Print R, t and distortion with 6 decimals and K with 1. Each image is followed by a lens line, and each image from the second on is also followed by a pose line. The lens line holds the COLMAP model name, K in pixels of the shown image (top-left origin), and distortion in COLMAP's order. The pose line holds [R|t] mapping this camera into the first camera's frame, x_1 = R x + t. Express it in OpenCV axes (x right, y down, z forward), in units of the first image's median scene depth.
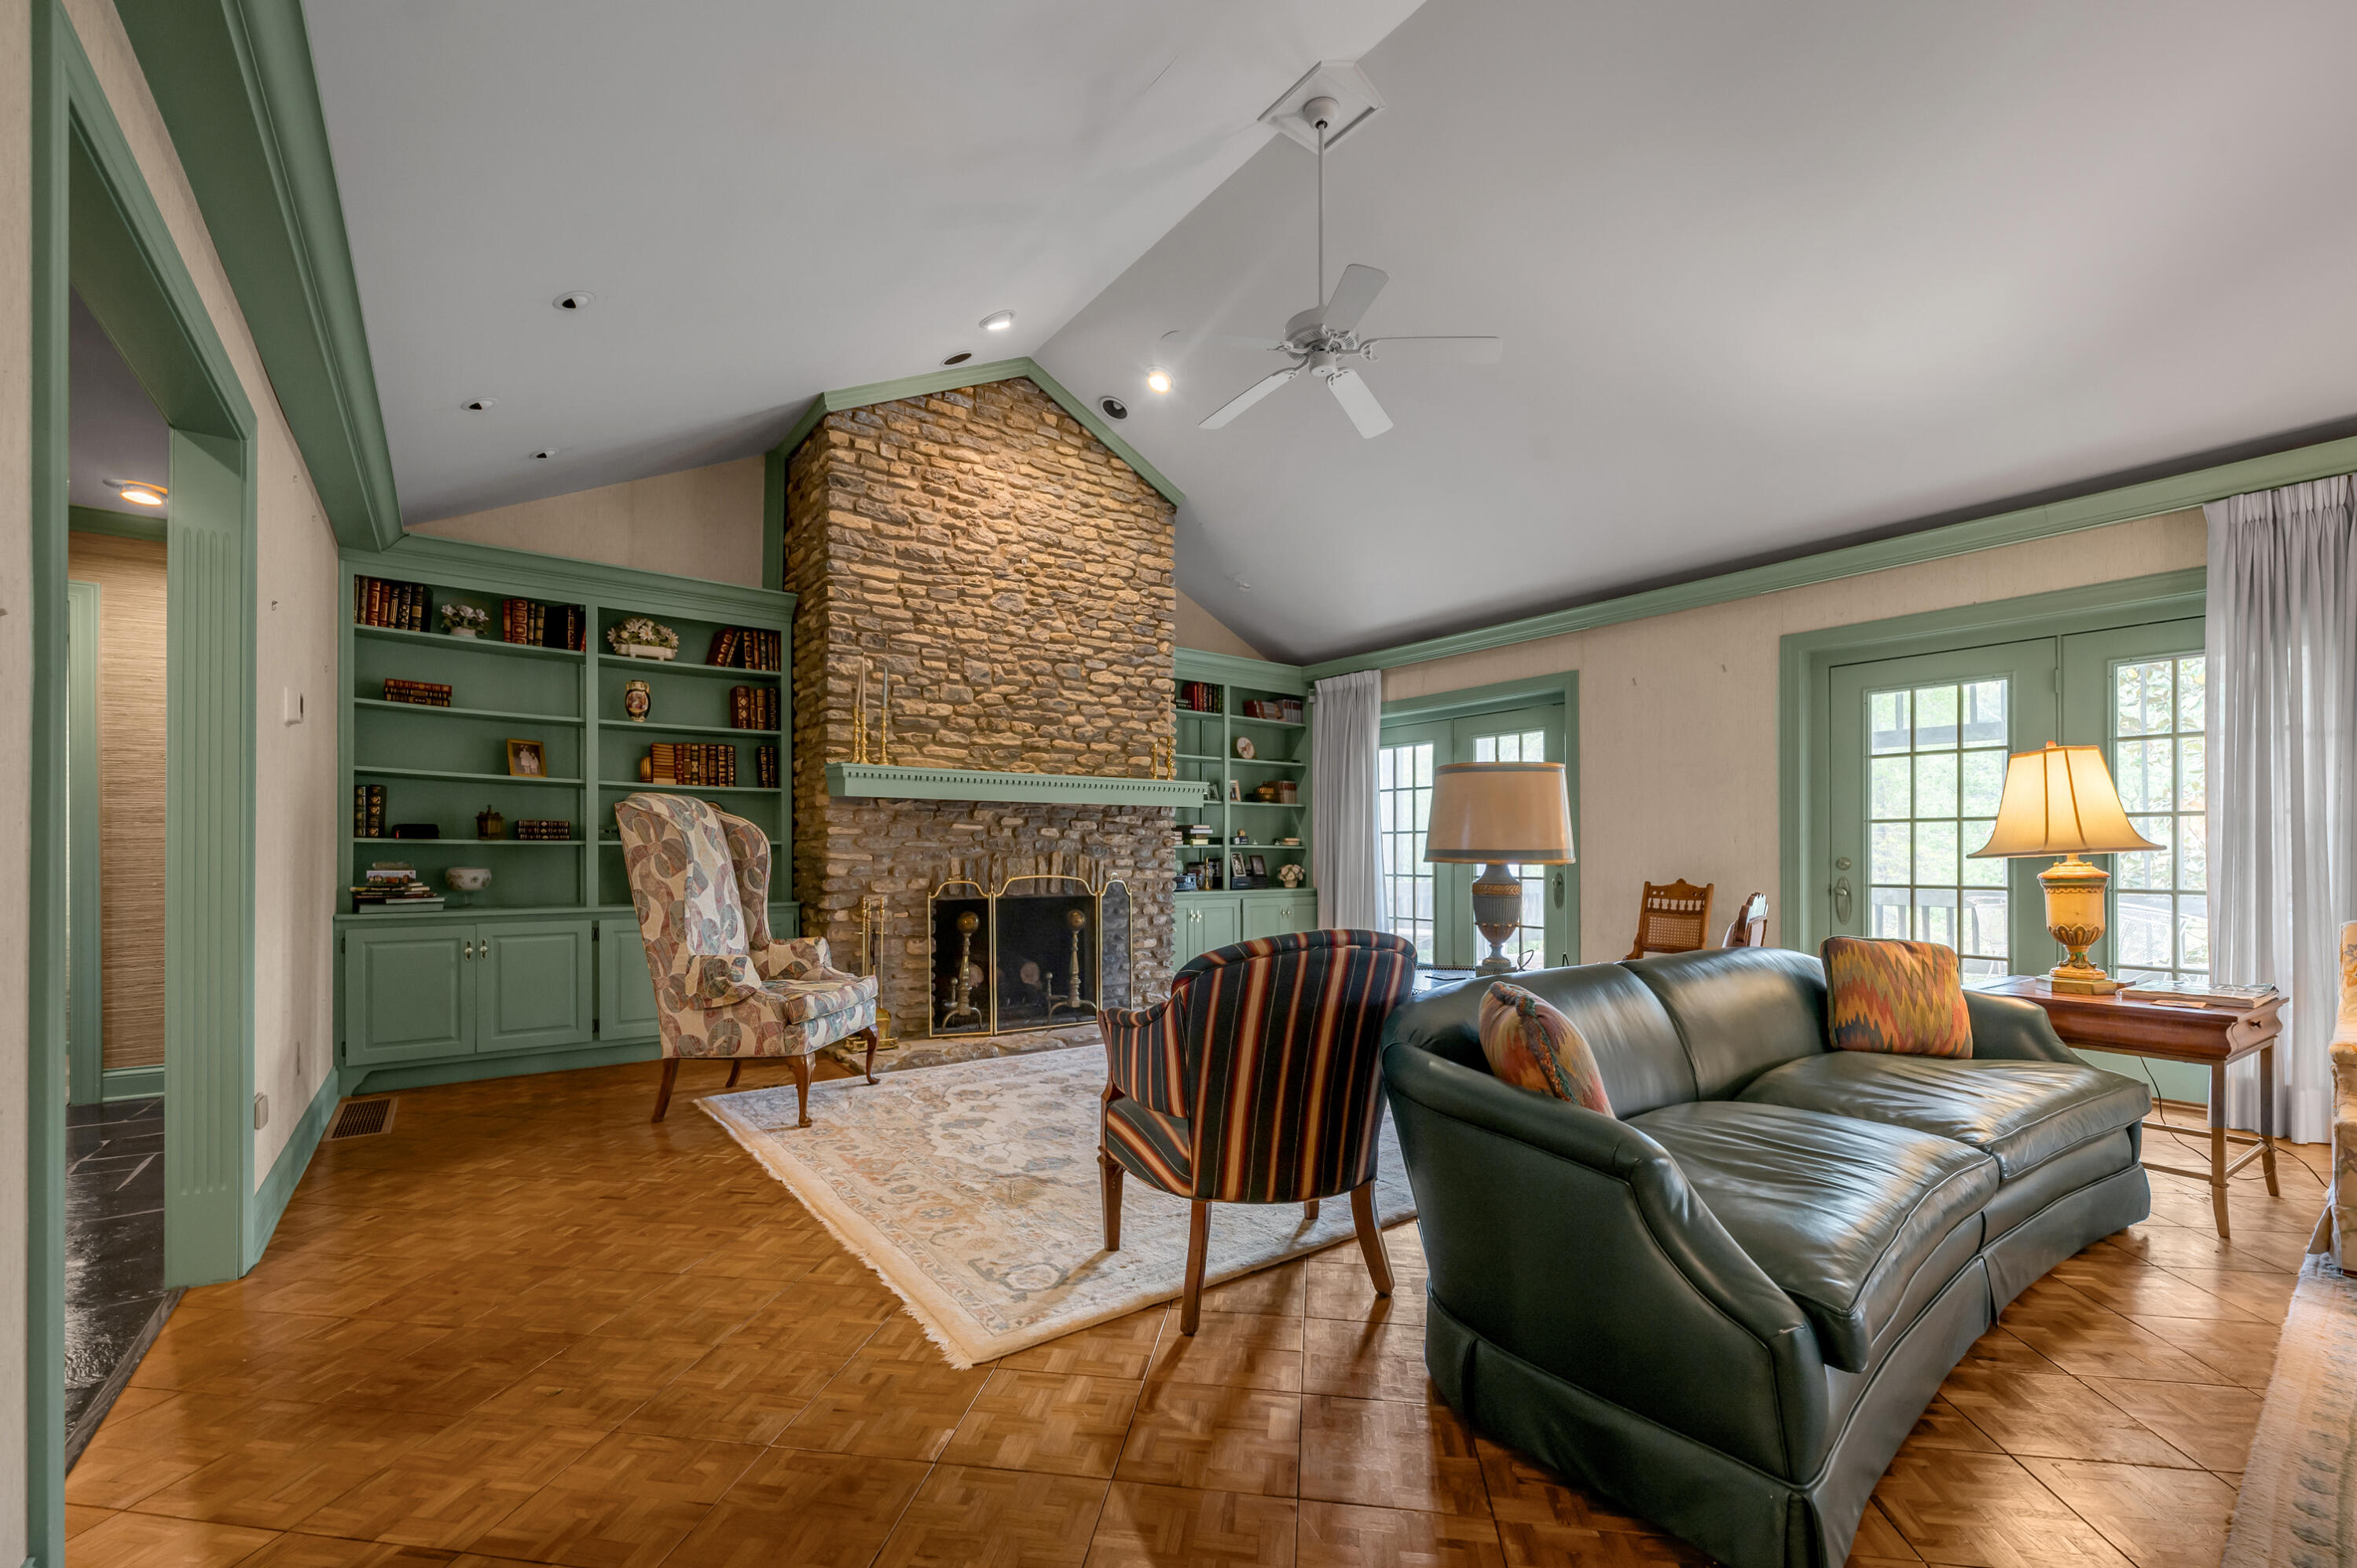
lens RADIAL K [[969.3, 0, 1182.9], [0, 969.3, 853.8], [0, 0, 1]] dist [-0.001497, -0.000181]
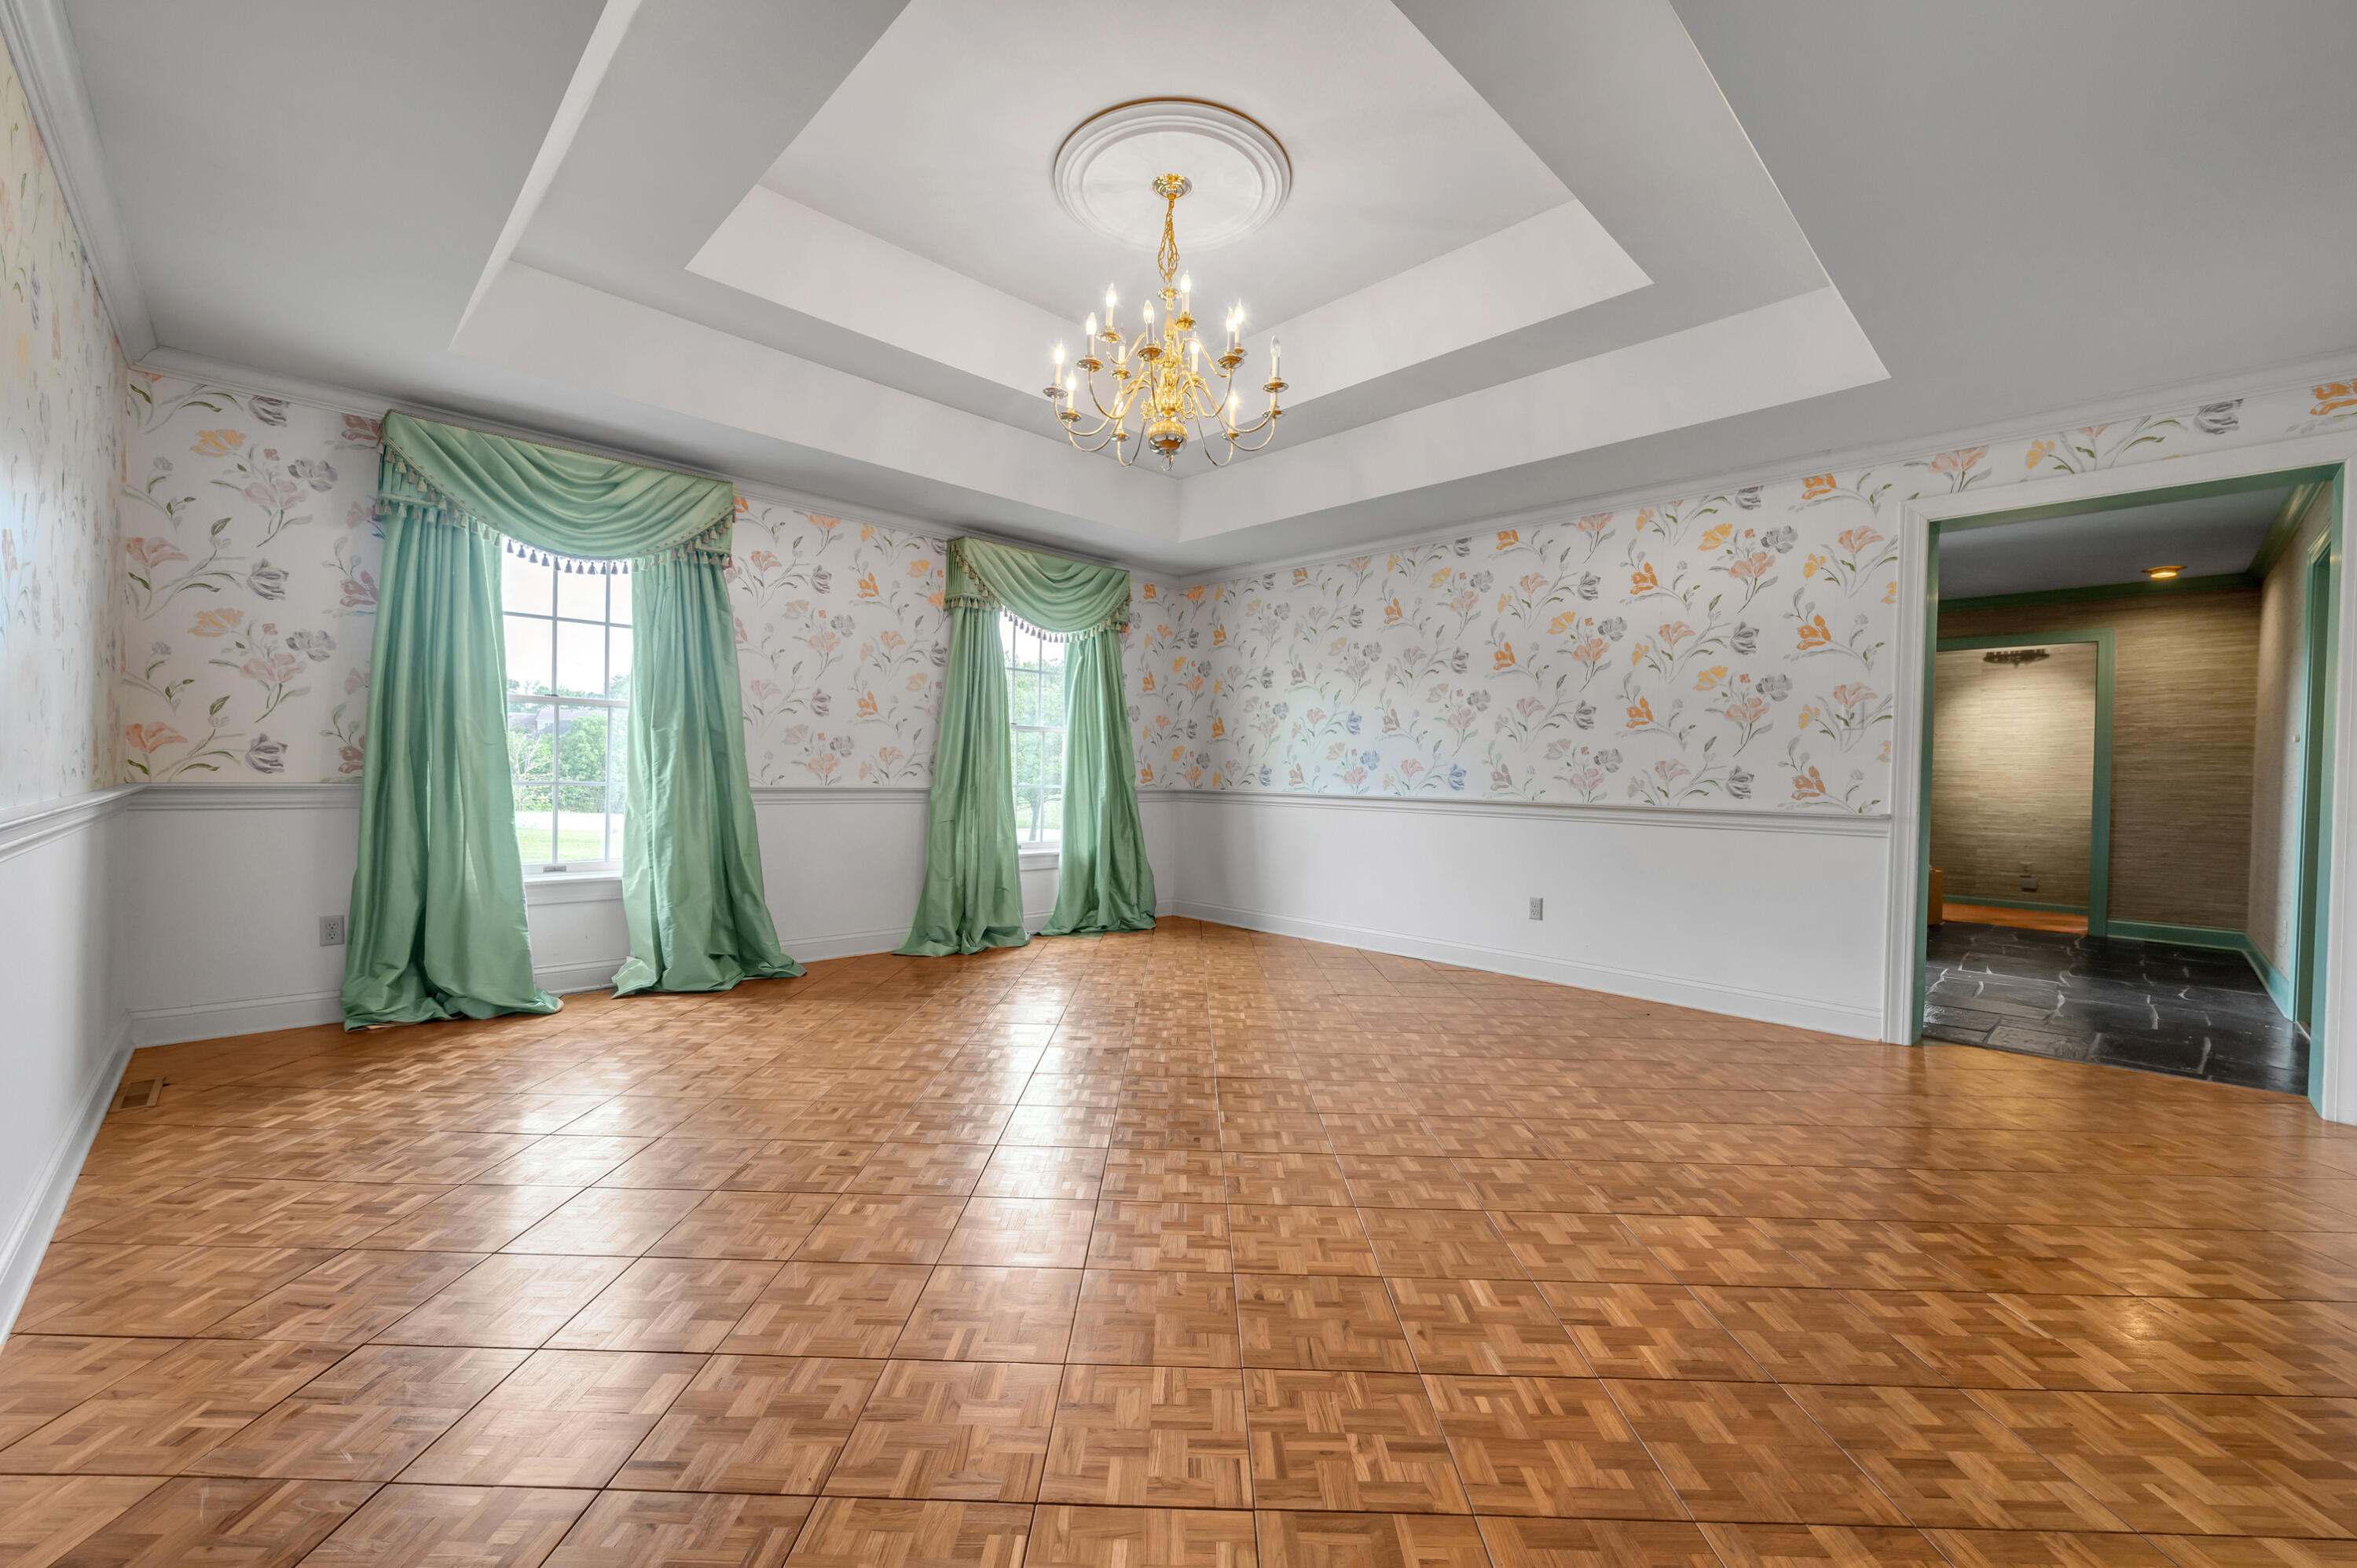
lens RADIAL K [[937.1, 0, 1171.8], [0, 937.1, 780.8], [0, 0, 1]] dist [-0.001391, -0.000026]
pose [[0.130620, 0.010172, -0.991380, 0.198095], [-0.018869, 0.999792, 0.007772, 0.002673], [0.991253, 0.017691, 0.130785, -0.620184]]
